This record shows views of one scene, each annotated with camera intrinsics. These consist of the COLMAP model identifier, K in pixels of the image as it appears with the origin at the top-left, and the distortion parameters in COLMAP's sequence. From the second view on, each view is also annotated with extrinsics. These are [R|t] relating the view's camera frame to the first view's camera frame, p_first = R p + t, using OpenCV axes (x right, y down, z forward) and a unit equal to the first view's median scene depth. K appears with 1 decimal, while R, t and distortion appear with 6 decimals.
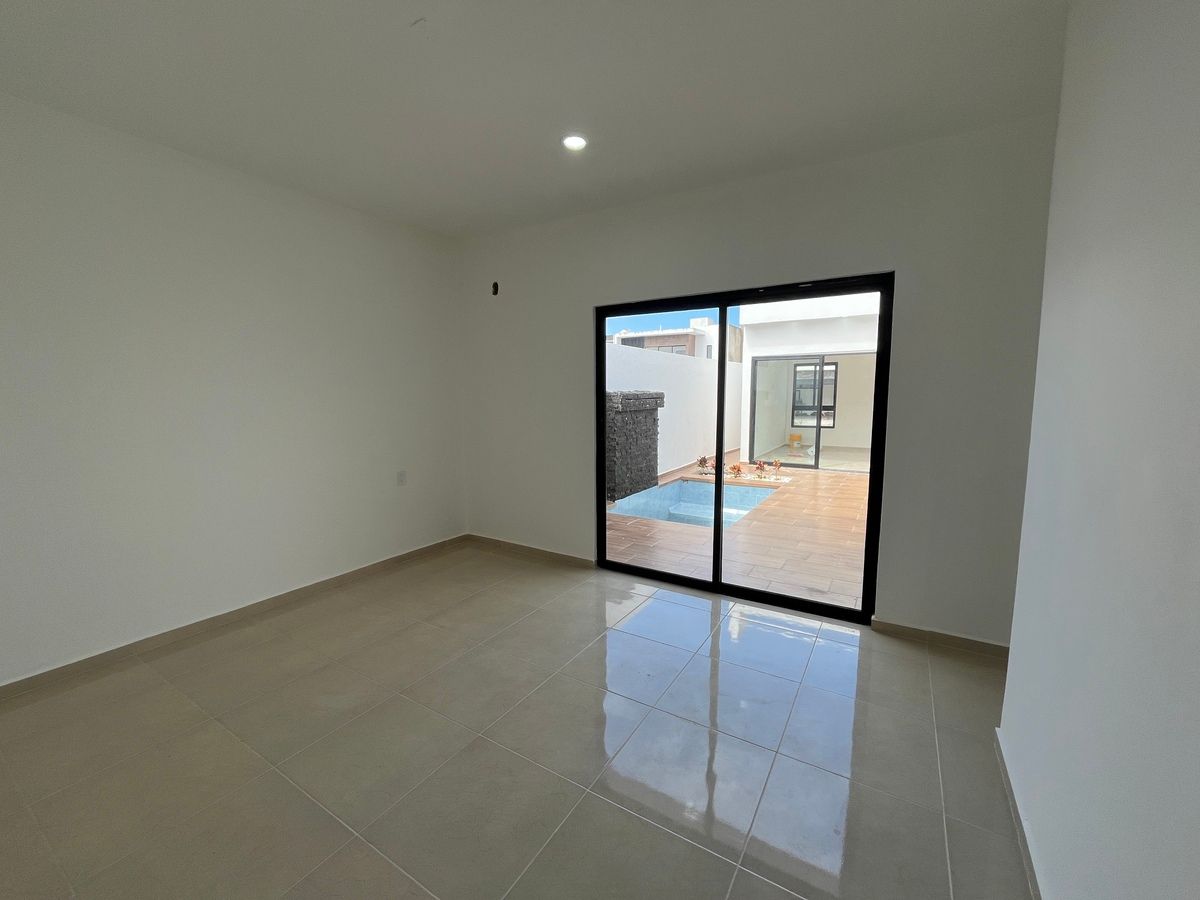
lens RADIAL K [[488.9, 0, 600.0], [0, 488.9, 450.0], [0, 0, 1]] dist [-0.001278, -0.000387]
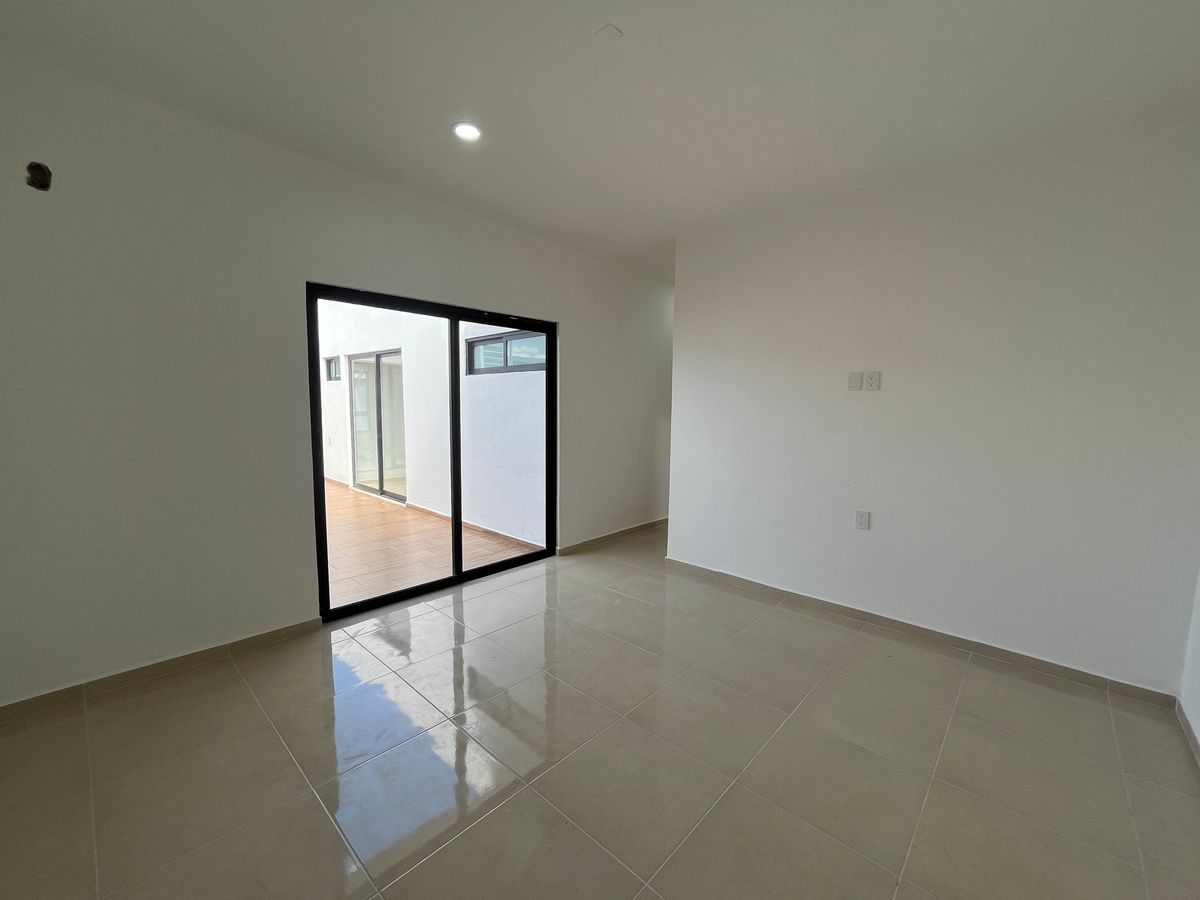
lens RADIAL K [[480.9, 0, 605.6], [0, 480.9, 445.8], [0, 0, 1]] dist [-0.000391, -0.000185]
pose [[0.185191, -0.085080, 0.979013, -0.716030], [0.099202, 0.992774, 0.067511, -0.048508], [-0.977683, 0.084618, 0.192293, 0.457537]]
